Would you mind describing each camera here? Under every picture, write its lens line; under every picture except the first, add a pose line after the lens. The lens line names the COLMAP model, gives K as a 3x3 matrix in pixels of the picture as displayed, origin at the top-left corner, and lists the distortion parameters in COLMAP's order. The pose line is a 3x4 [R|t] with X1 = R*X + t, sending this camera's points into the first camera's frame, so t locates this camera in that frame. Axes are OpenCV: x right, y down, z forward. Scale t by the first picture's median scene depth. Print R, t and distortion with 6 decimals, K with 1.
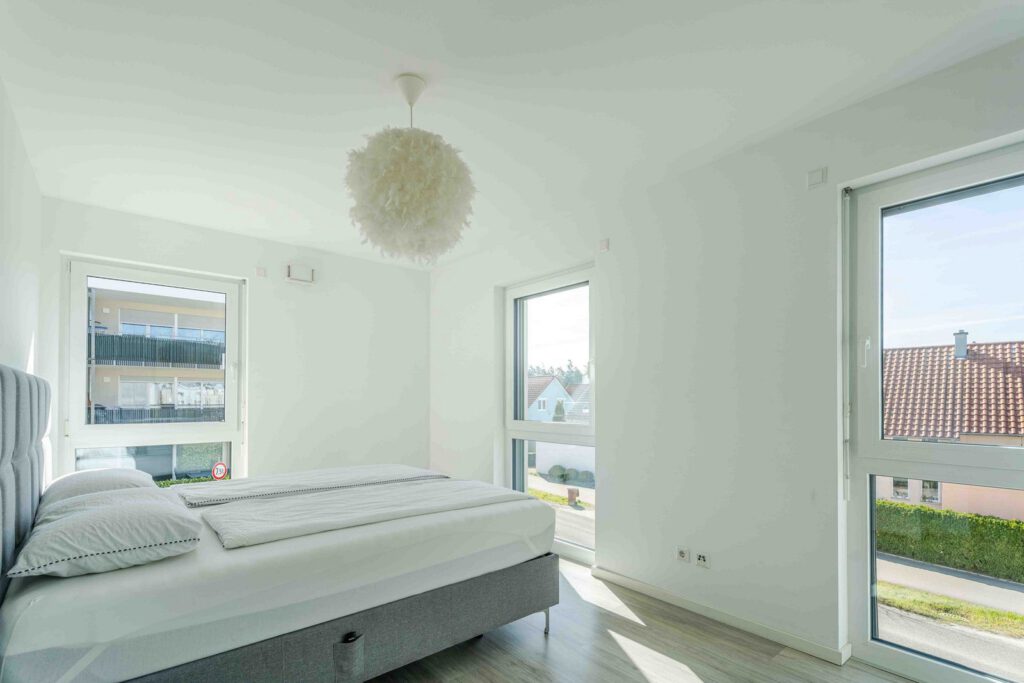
lens RADIAL K [[487.7, 0, 513.7], [0, 487.7, 400.1], [0, 0, 1]] dist [0.000493, 0.017123]
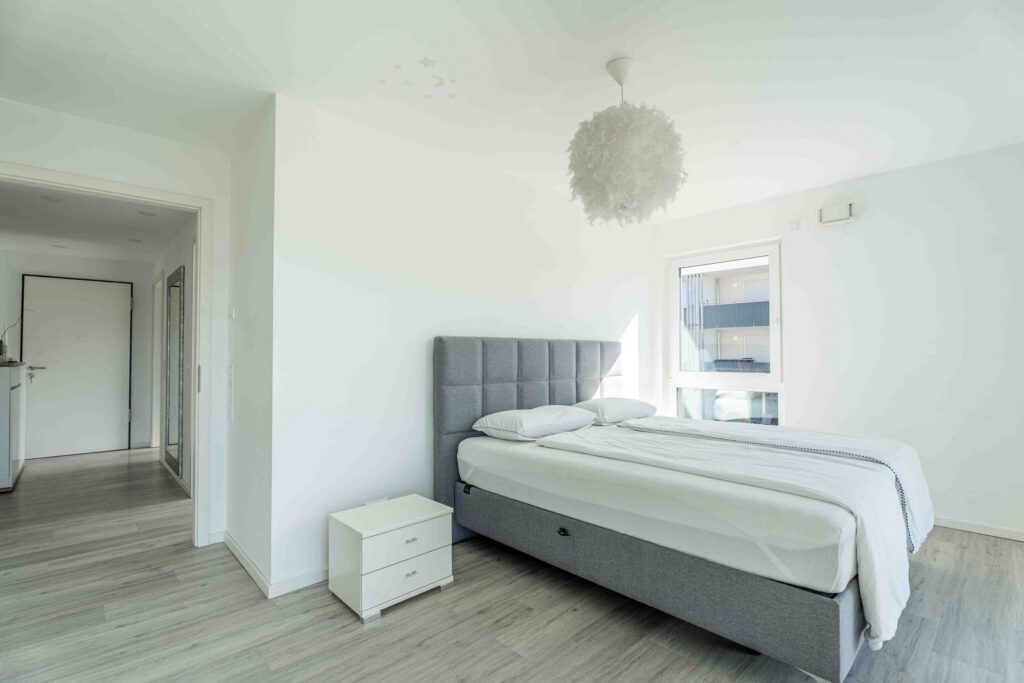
lens RADIAL K [[481.0, 0, 513.2], [0, 481.0, 363.2], [0, 0, 1]] dist [0.001803, 0.000642]
pose [[0.048867, 0.015047, -0.998692, 0.603491], [0.003651, 0.999877, 0.015243, 0.003440], [0.998799, -0.004391, 0.048806, 0.503901]]
